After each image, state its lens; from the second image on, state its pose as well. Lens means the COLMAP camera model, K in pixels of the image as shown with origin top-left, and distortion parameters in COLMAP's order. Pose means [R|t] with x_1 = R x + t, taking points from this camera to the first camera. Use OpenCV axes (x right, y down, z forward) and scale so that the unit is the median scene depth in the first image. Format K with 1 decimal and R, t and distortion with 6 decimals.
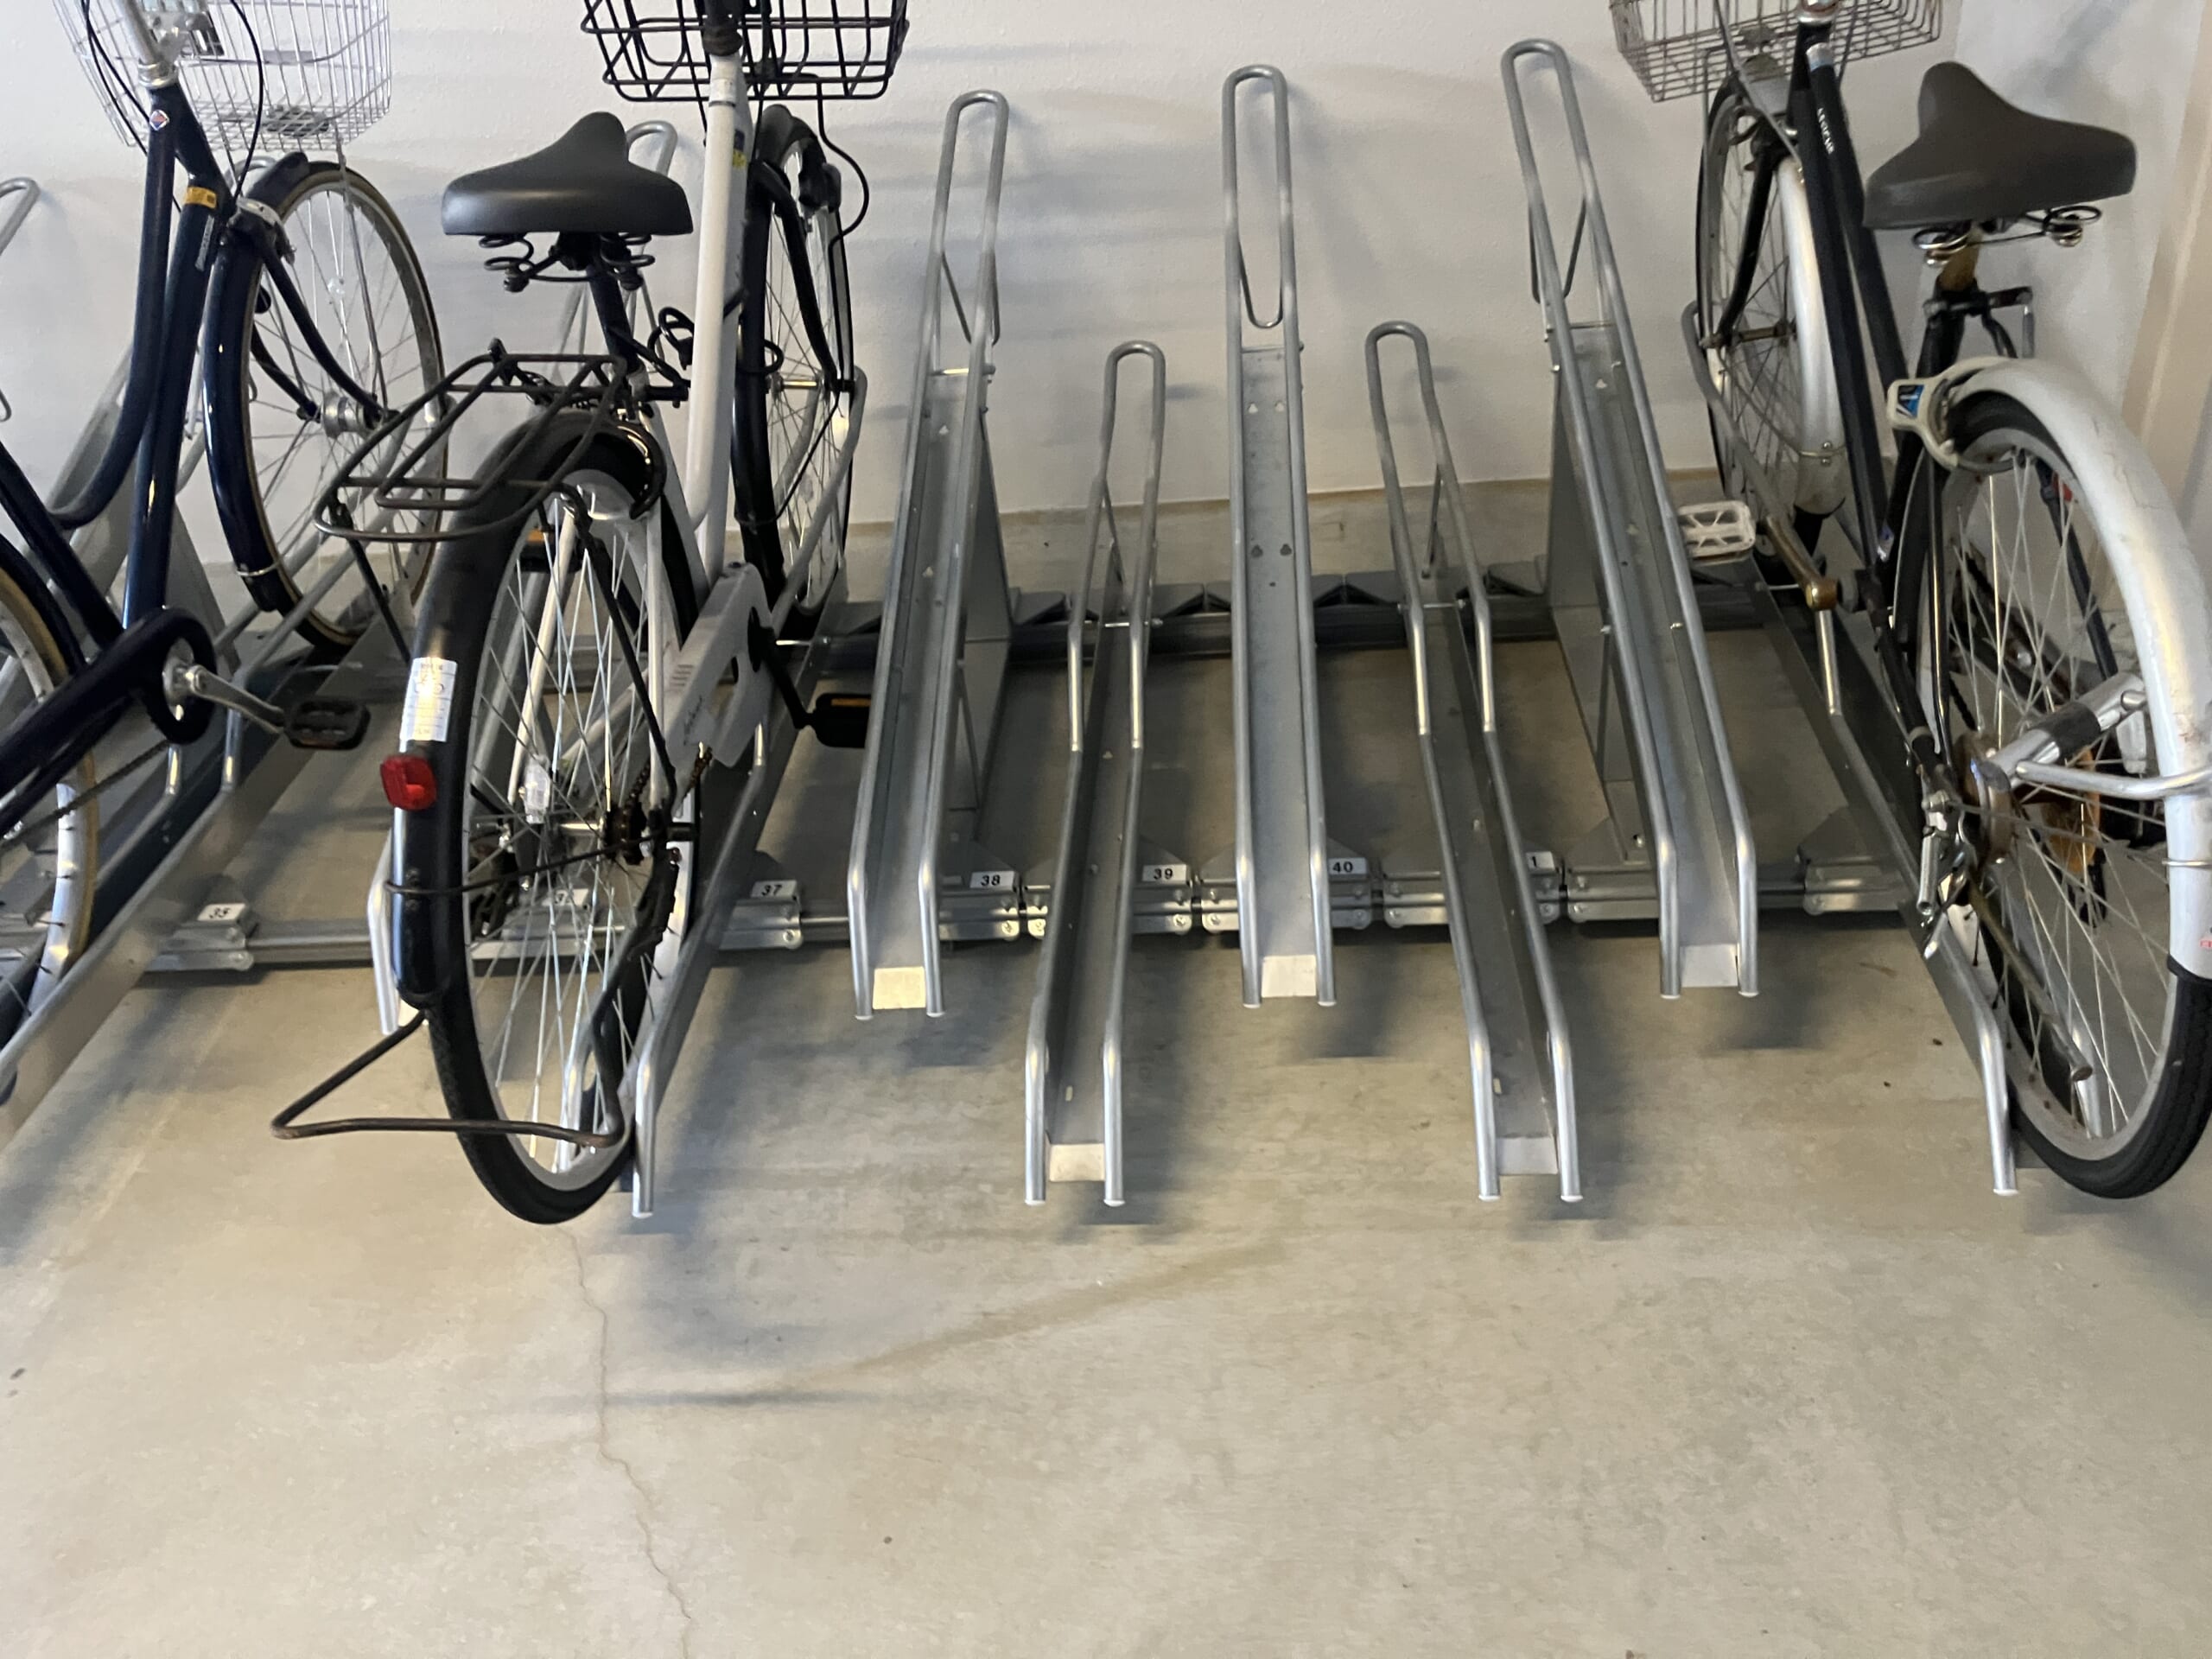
lens RADIAL K [[1842.4, 0, 1106.0], [0, 1842.4, 829.5], [0, 0, 1]] dist [0.001647, 0.019770]
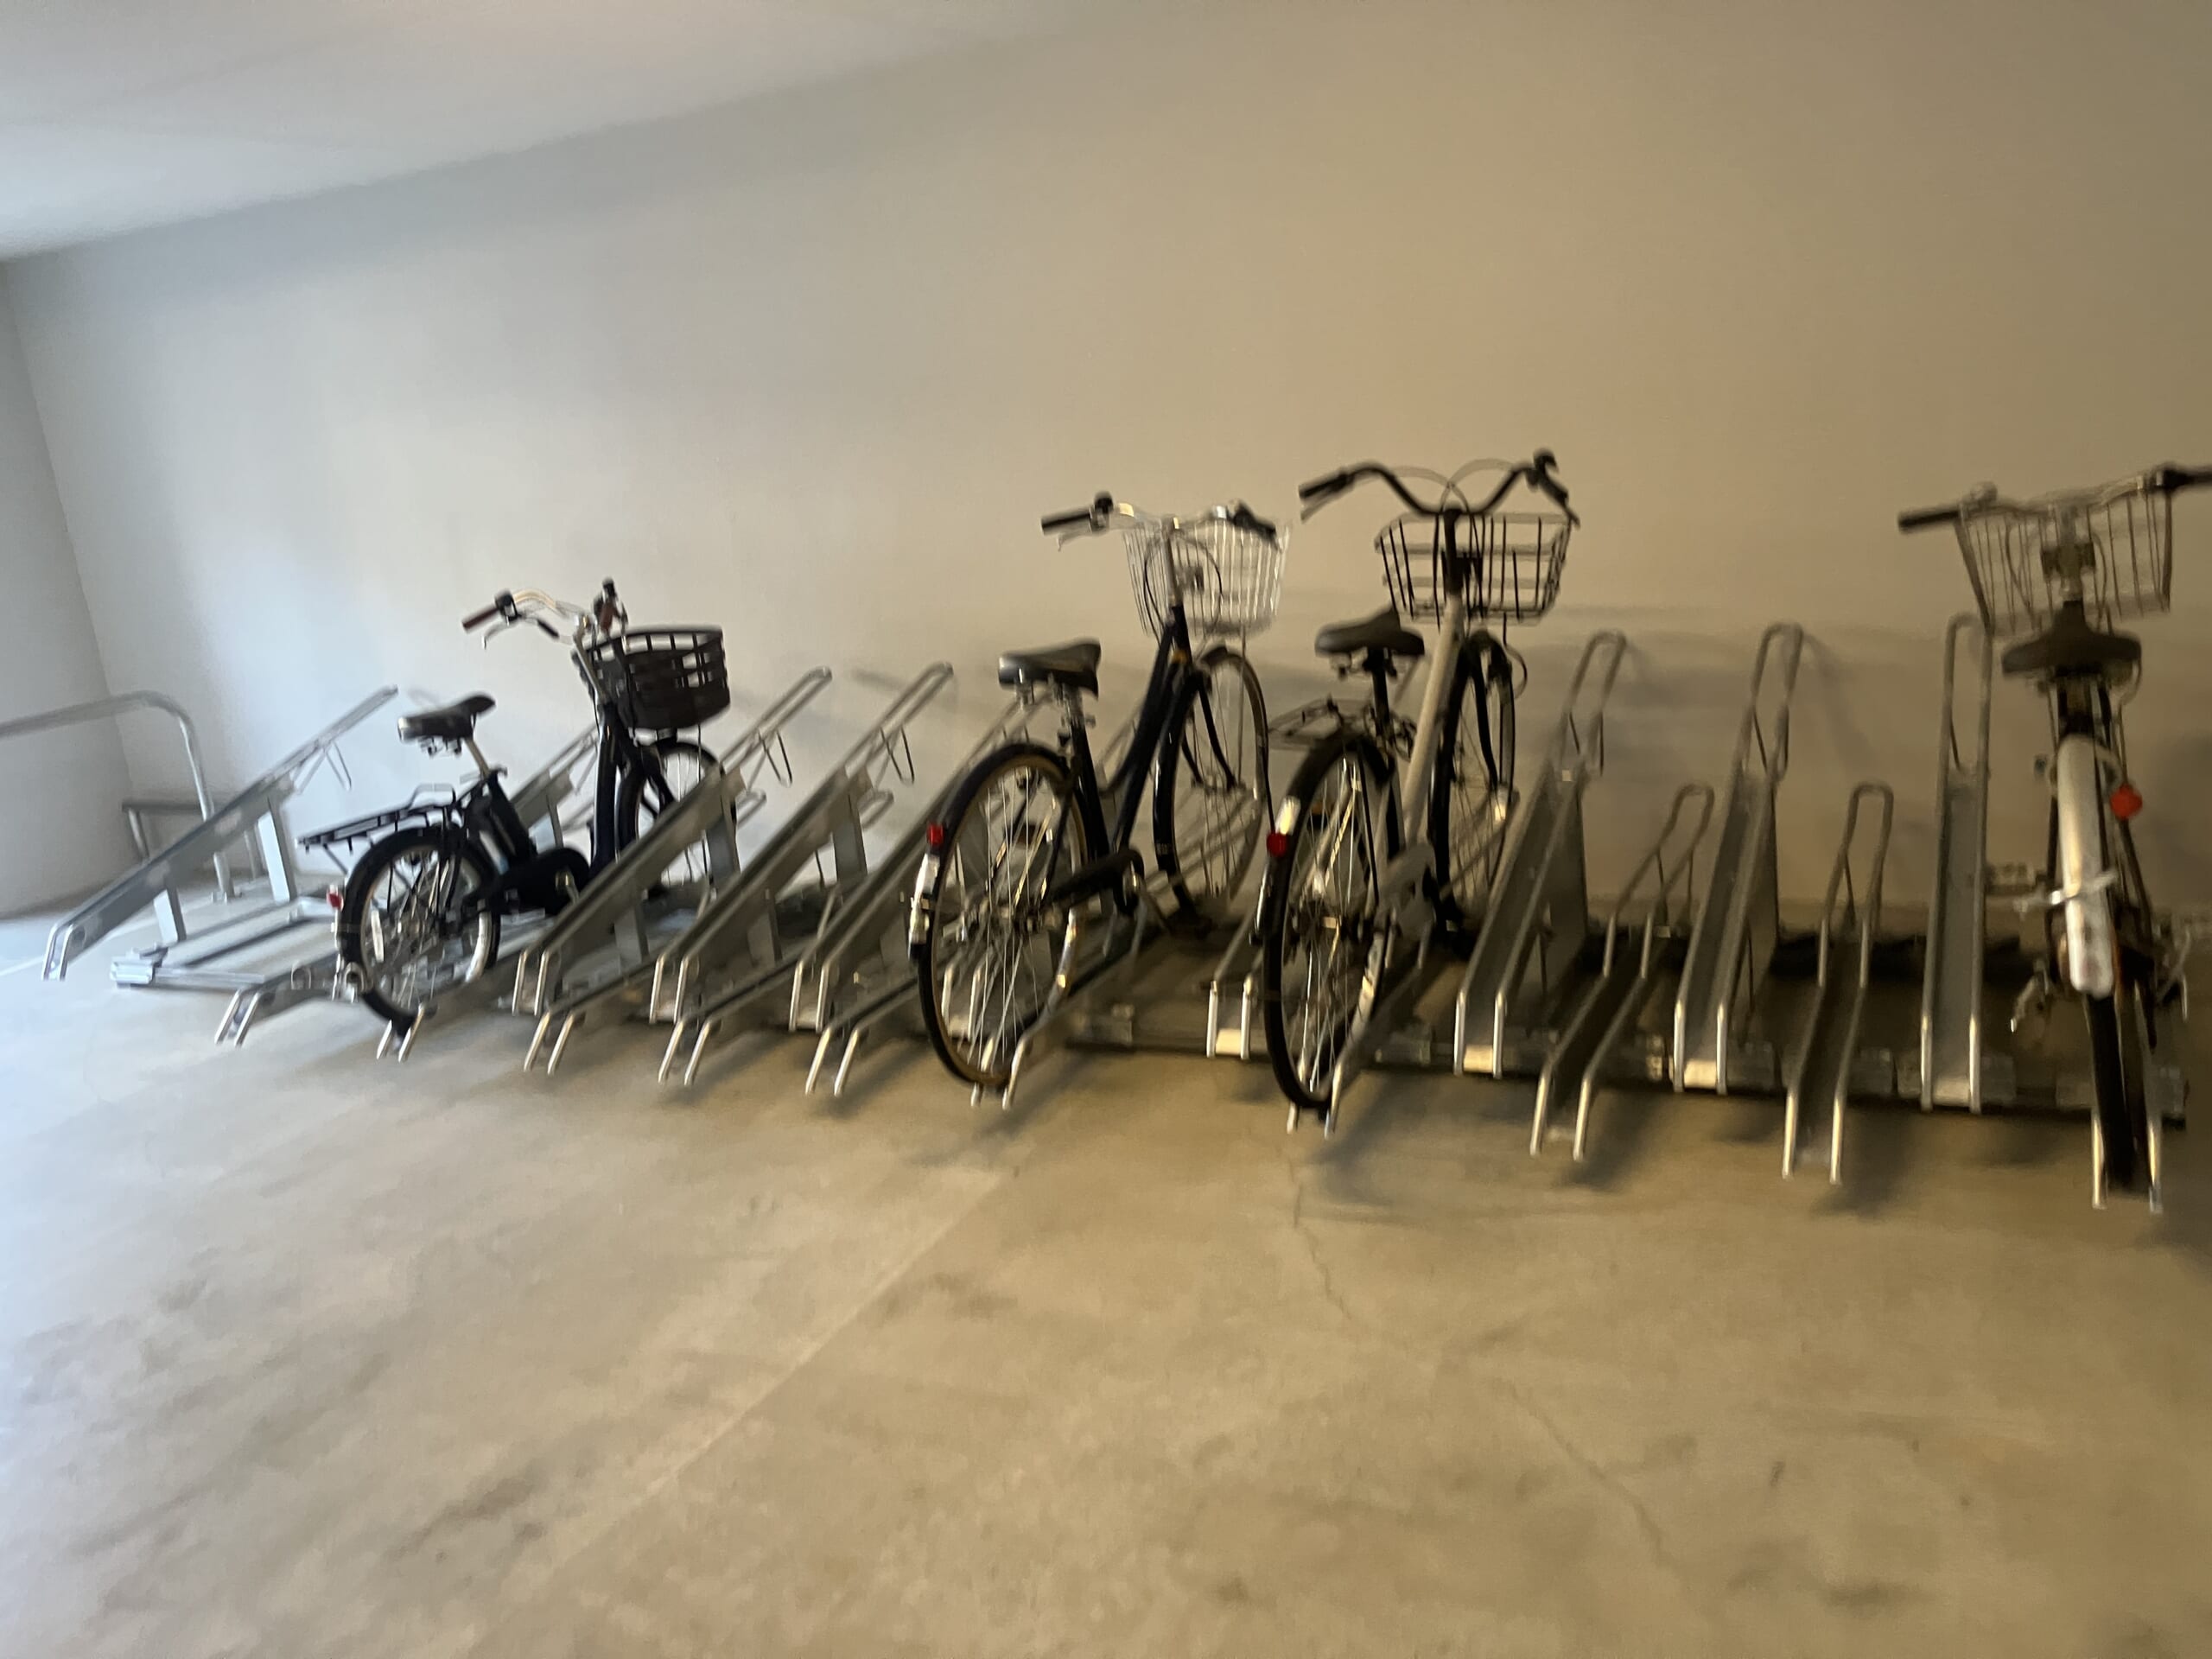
lens RADIAL K [[1842.4, 0, 1106.0], [0, 1842.4, 829.5], [0, 0, 1]] dist [0.001647, 0.019770]
pose [[0.925508, 0.076180, -0.370987, 0.184170], [-0.185806, 0.944904, -0.269503, 0.386625], [0.330016, 0.318359, 0.888672, -0.732705]]
